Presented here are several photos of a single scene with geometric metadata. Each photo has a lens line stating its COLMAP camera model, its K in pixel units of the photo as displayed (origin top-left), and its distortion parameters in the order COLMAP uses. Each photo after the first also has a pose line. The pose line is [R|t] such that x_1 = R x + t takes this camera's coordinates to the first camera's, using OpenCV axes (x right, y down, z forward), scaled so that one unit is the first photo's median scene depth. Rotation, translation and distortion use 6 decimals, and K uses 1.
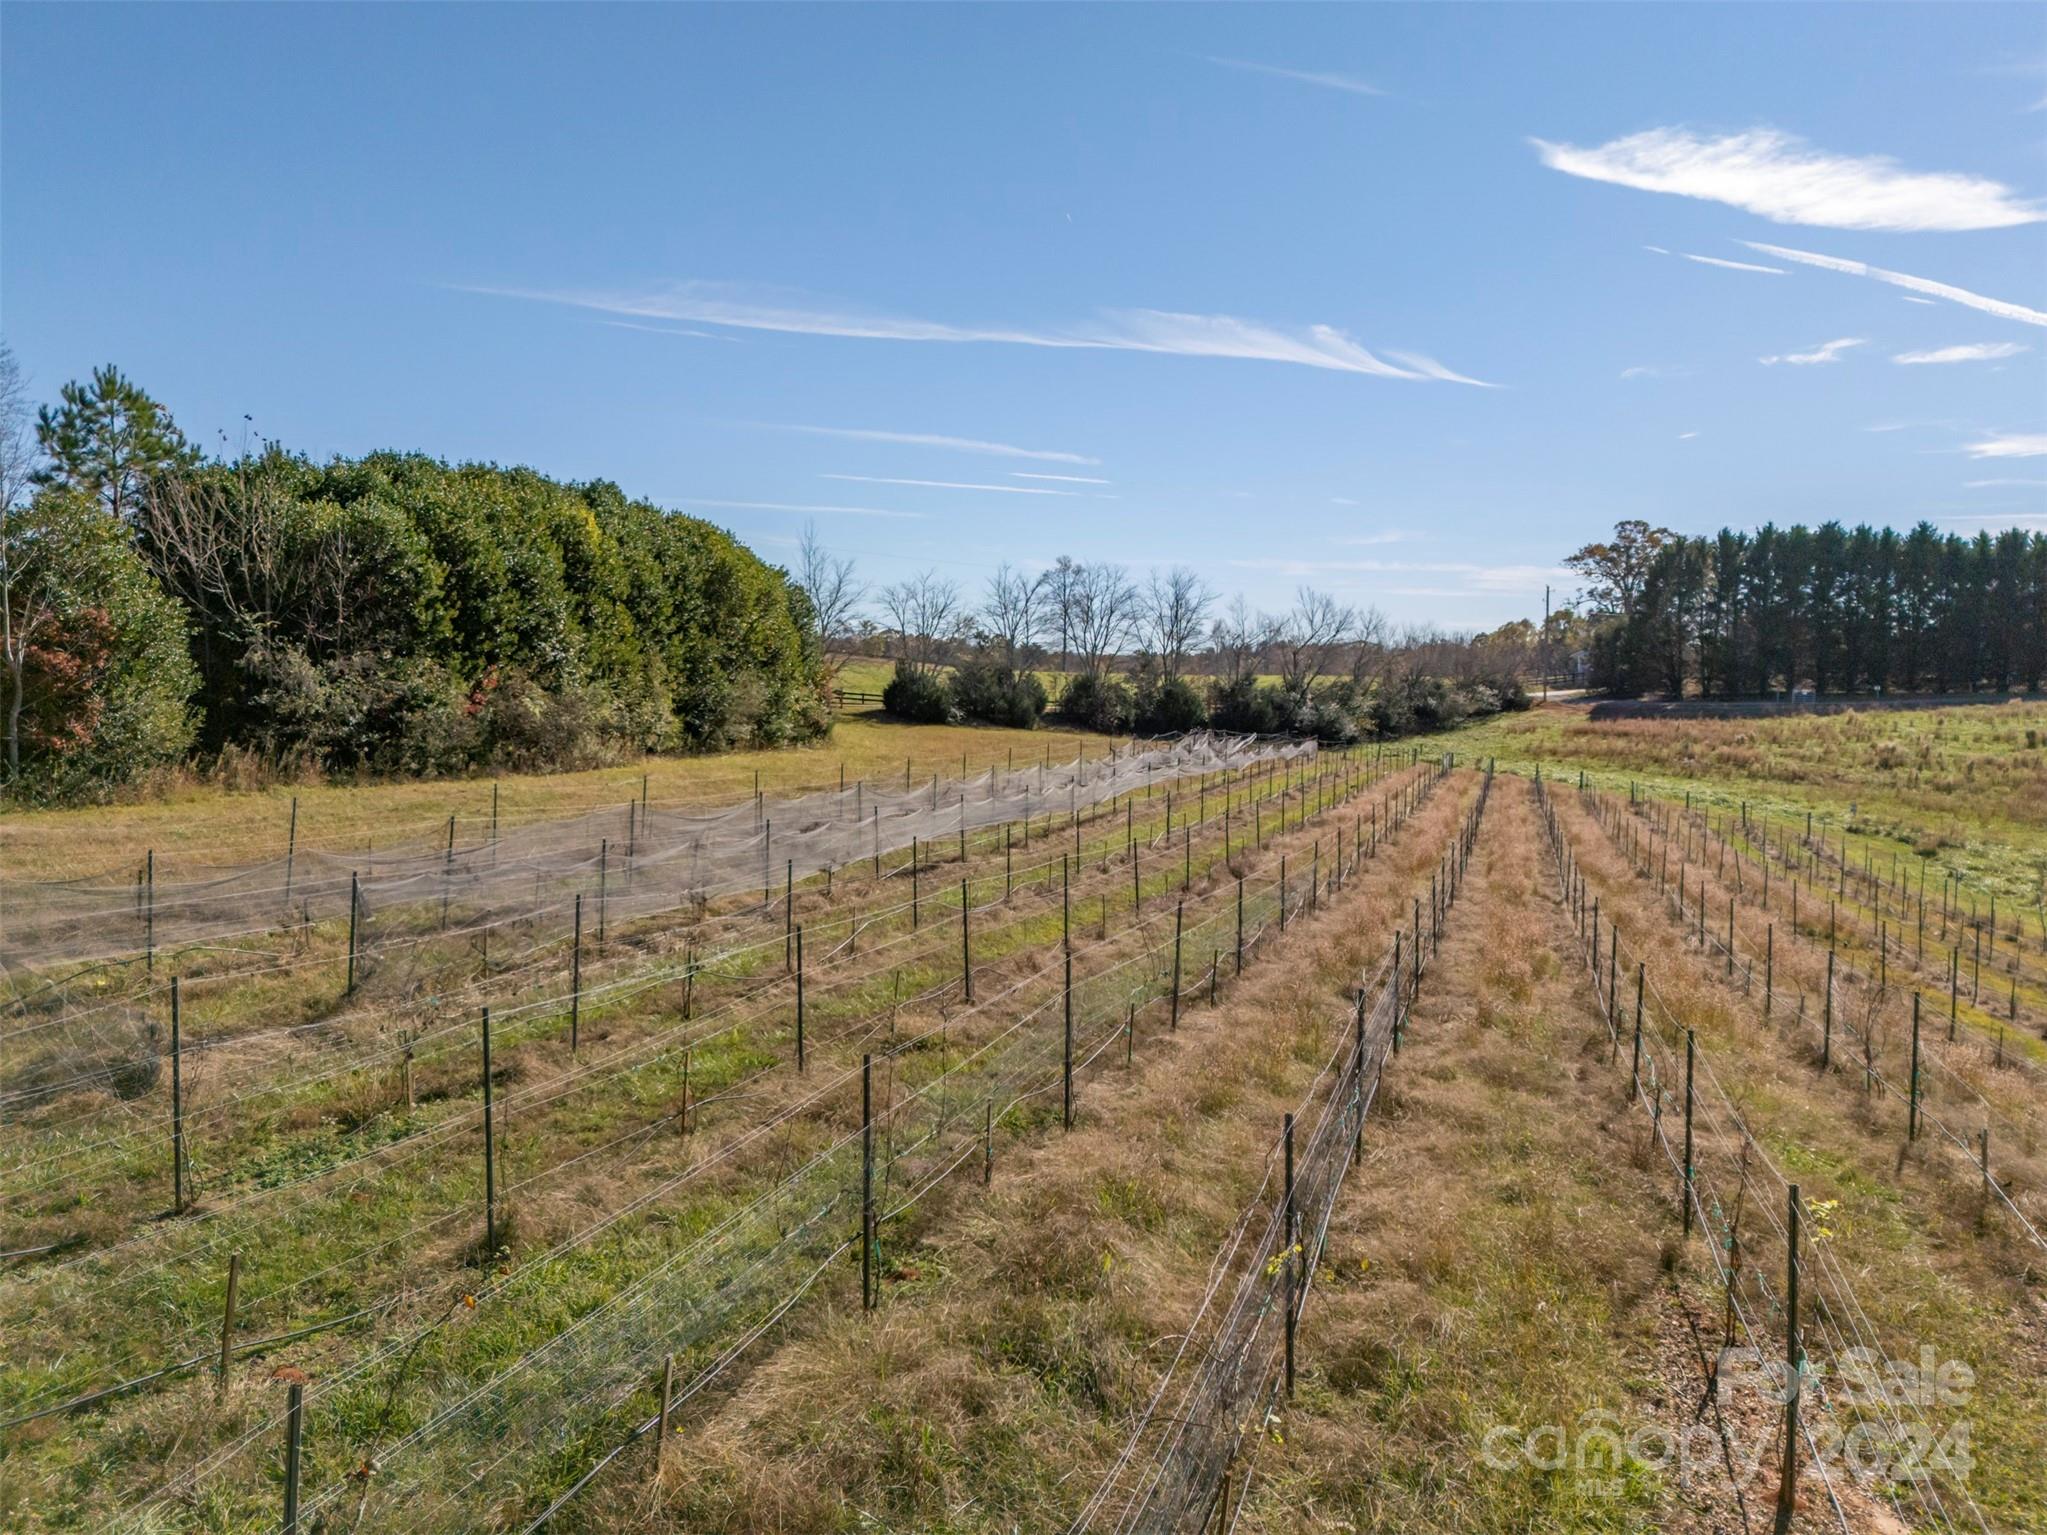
lens RADIAL K [[1532.3, 0, 1023.5], [0, 1532.3, 767.5], [0, 0, 1]] dist [0.115235, -0.067892]
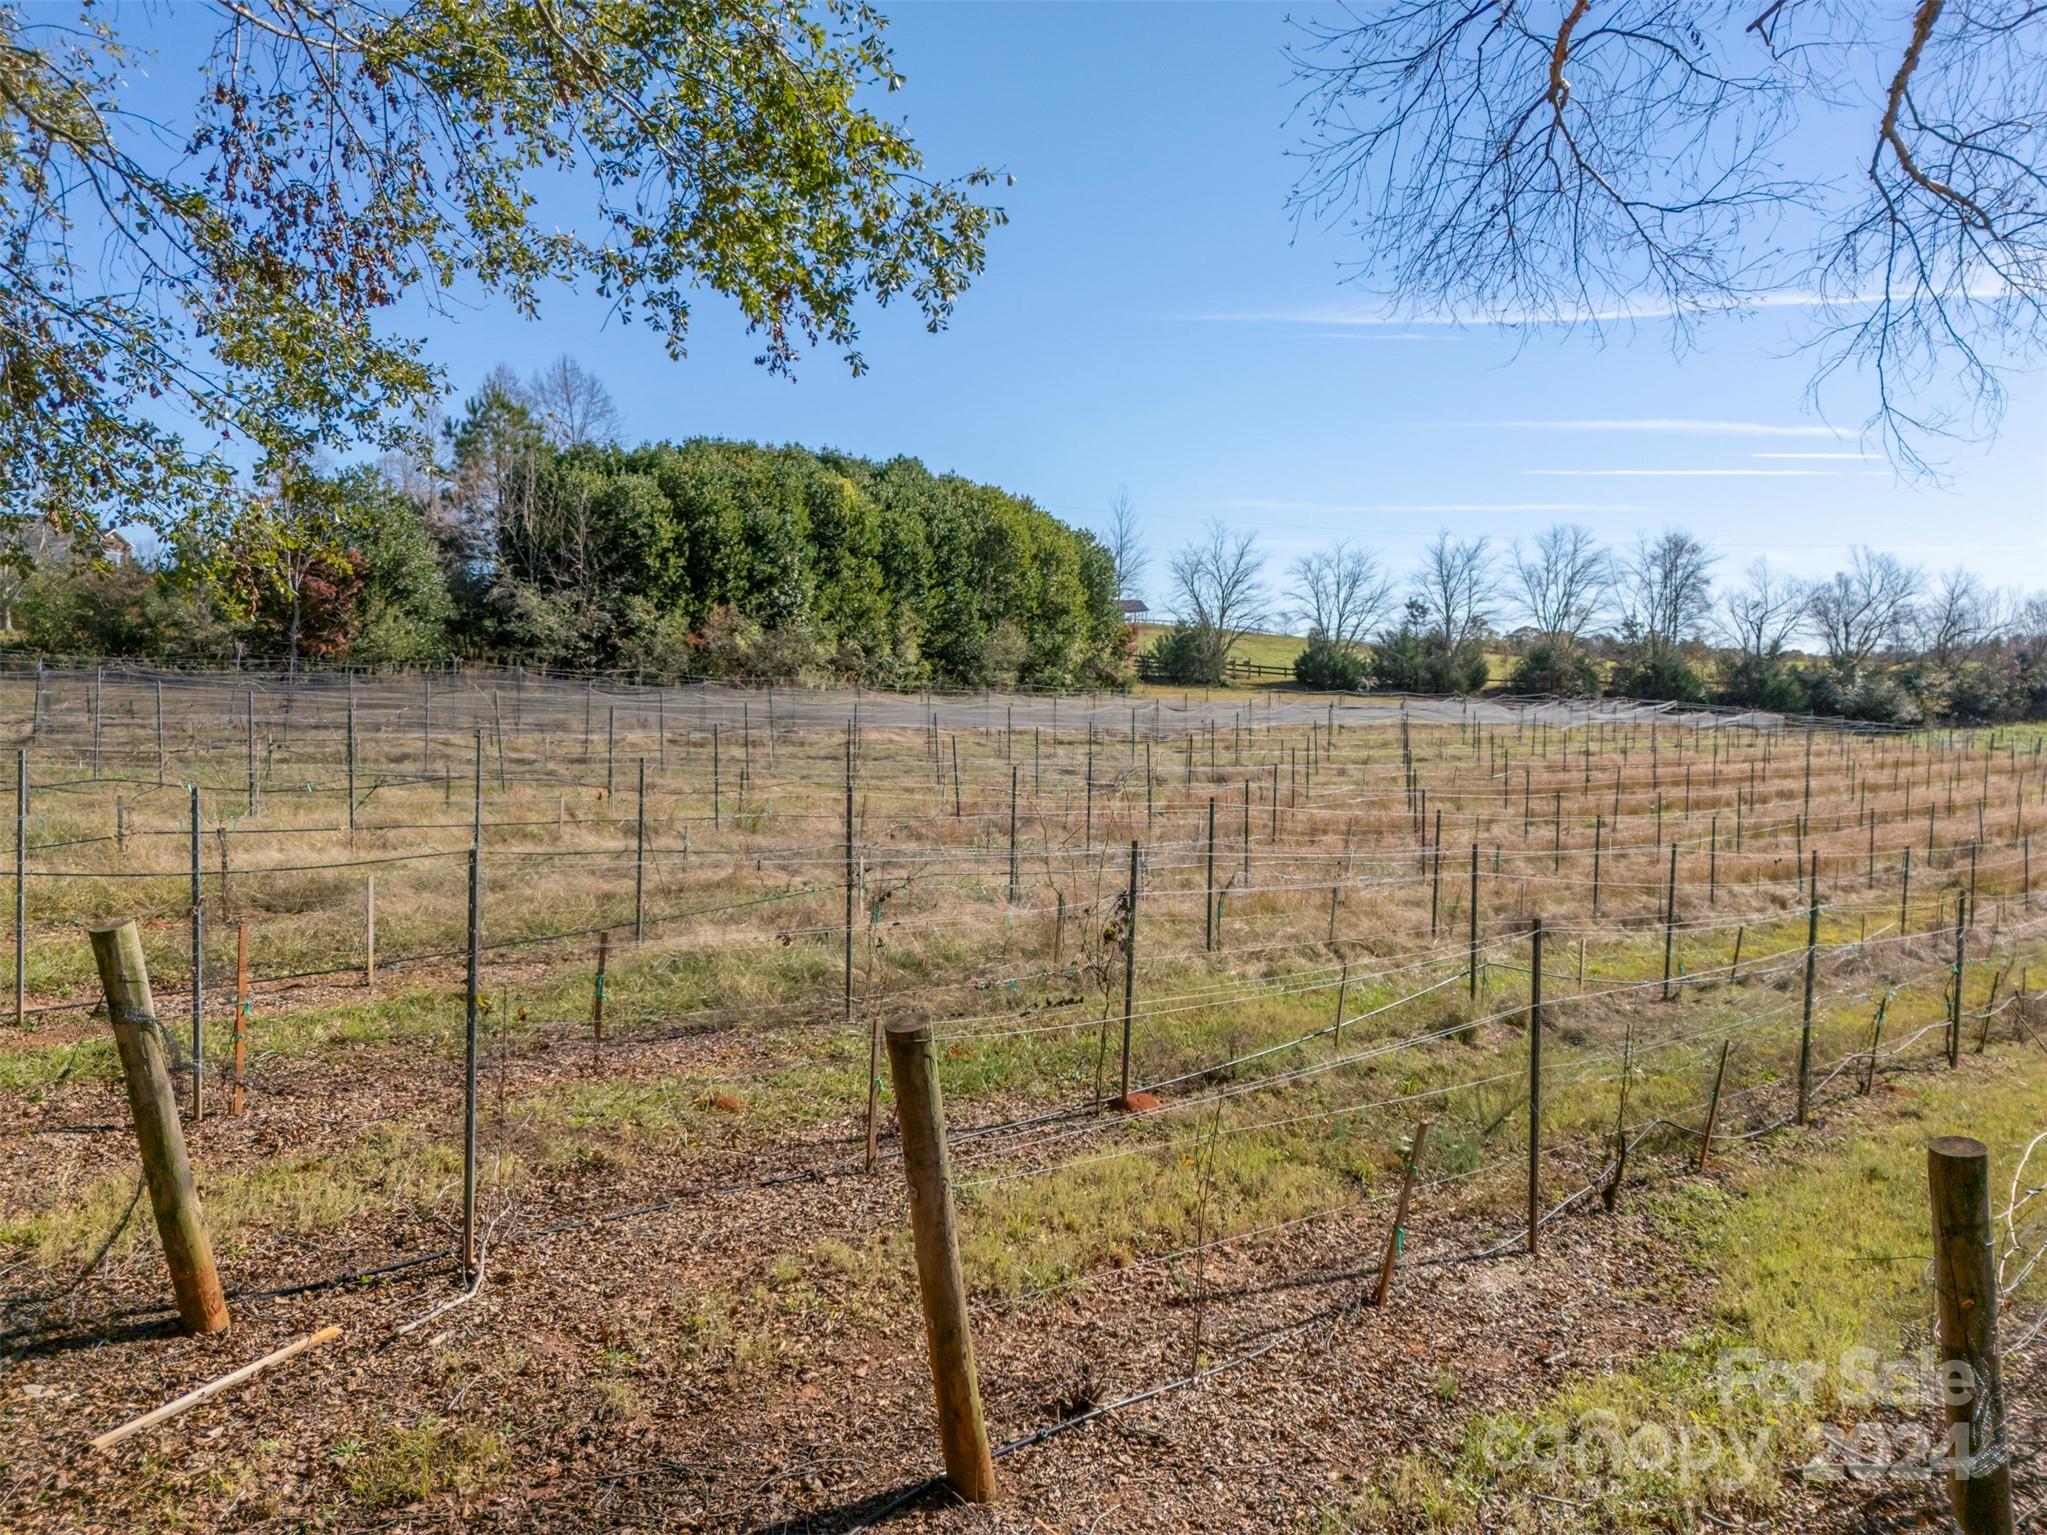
lens RADIAL K [[1532.3, 0, 1023.5], [0, 1532.3, 767.5], [0, 0, 1]] dist [0.115235, -0.067892]
pose [[0.913664, 0.021363, -0.405908, 0.290698], [-0.023397, 0.999726, -0.000049, 0.043149], [0.405795, 0.009541, 0.913914, 0.010100]]
